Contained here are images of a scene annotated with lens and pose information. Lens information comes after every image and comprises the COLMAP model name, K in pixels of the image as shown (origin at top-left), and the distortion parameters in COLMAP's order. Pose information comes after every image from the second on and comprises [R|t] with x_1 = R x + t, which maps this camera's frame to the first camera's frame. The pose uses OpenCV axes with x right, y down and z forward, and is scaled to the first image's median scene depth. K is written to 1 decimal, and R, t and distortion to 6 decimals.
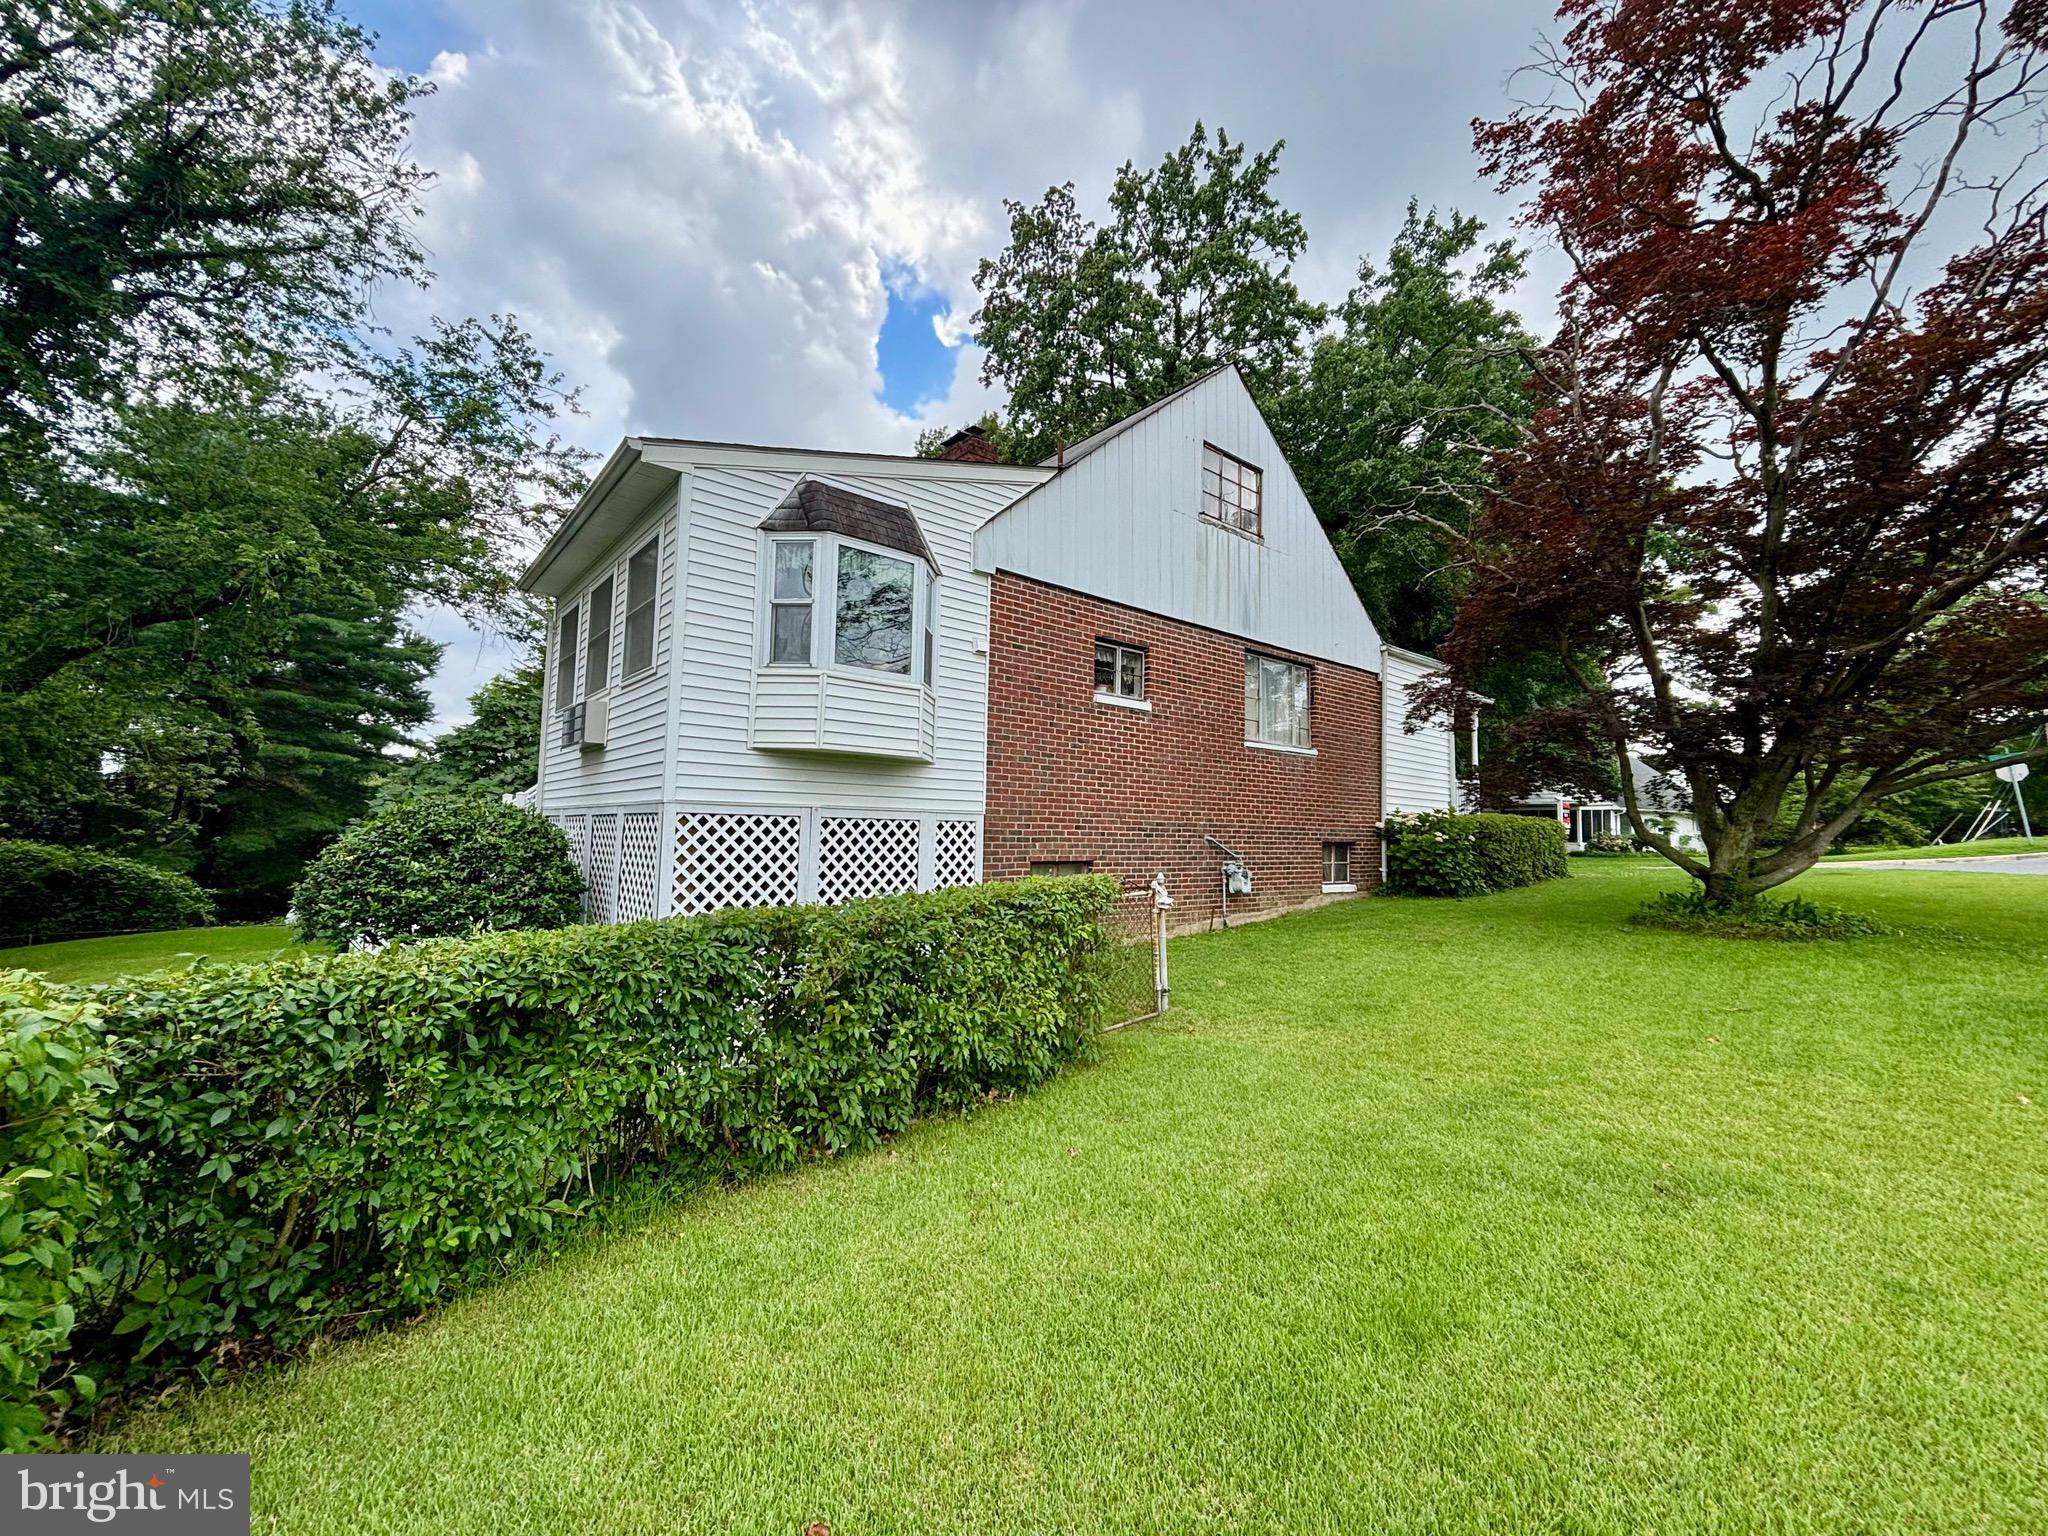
lens RADIAL K [[837.5, 0, 1013.9], [0, 837.5, 767.5], [0, 0, 1]] dist [-0.007420, 0.000961]
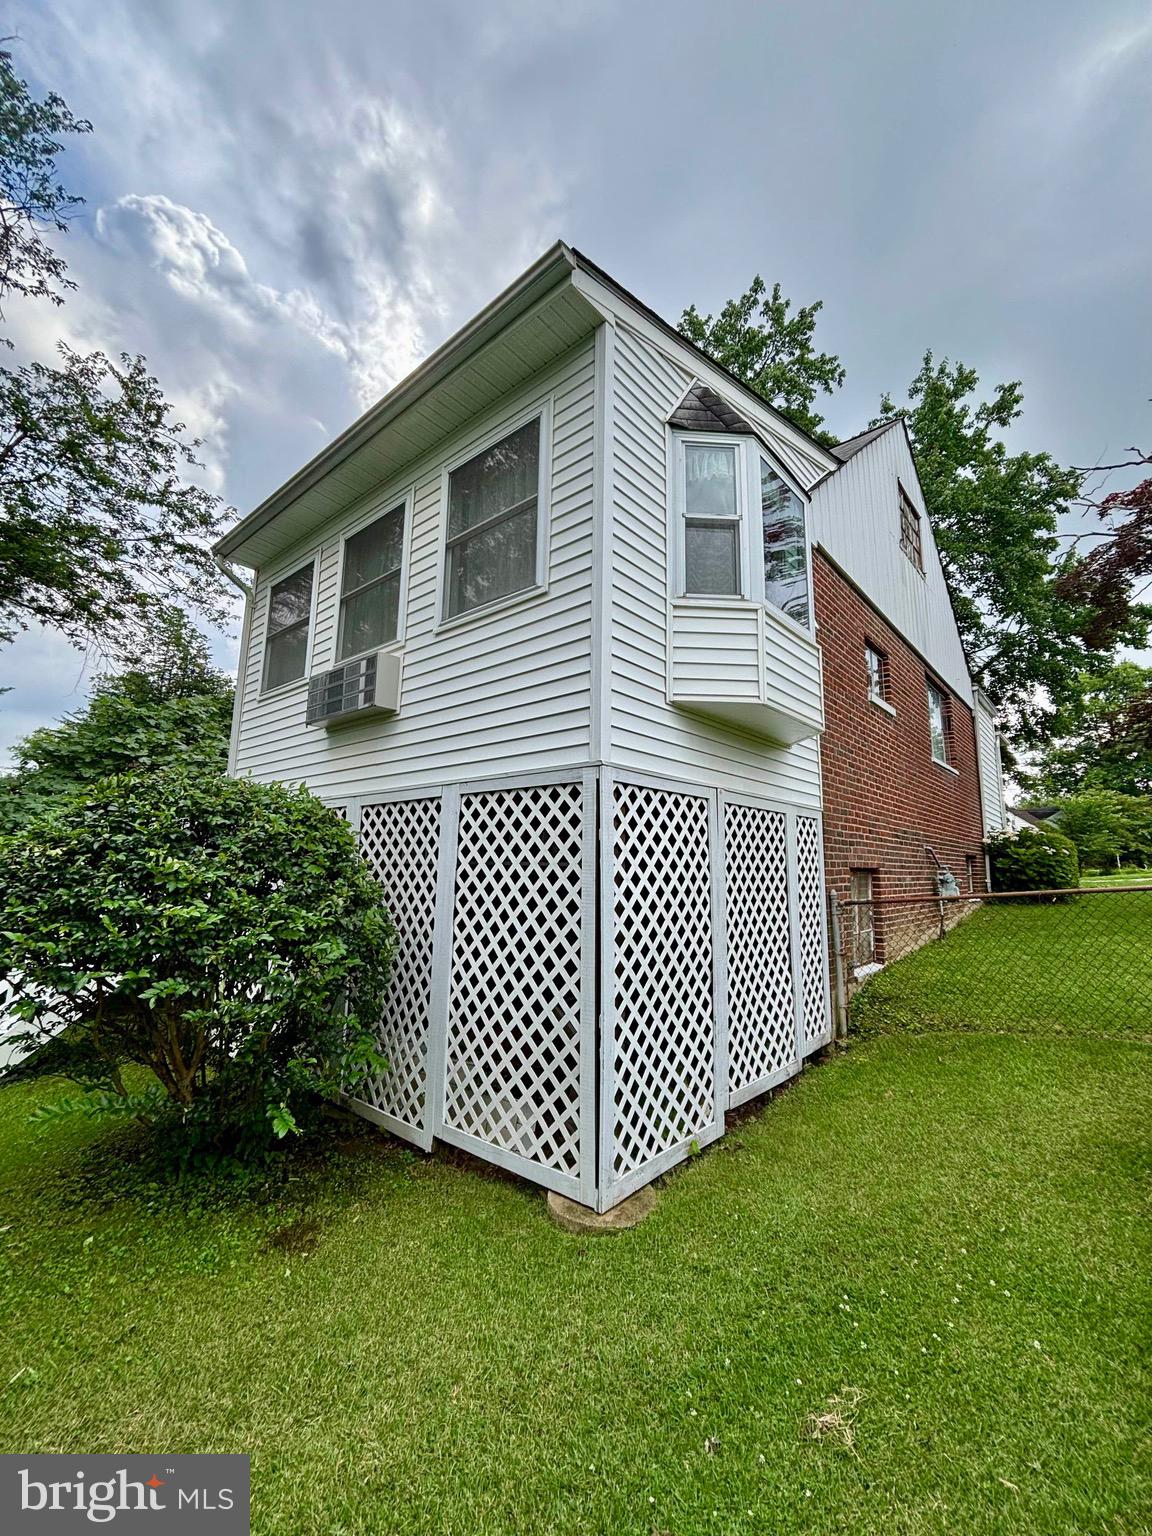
lens RADIAL K [[628.1, 0, 570.9], [0, 628.1, 764.9], [0, 0, 1]] dist [-0.007420, 0.000961]
pose [[0.986390, 0.021550, 0.163003, -0.313547], [-0.008143, 0.996560, -0.082474, 0.049923], [-0.164220, 0.080024, 0.983172, 0.306193]]
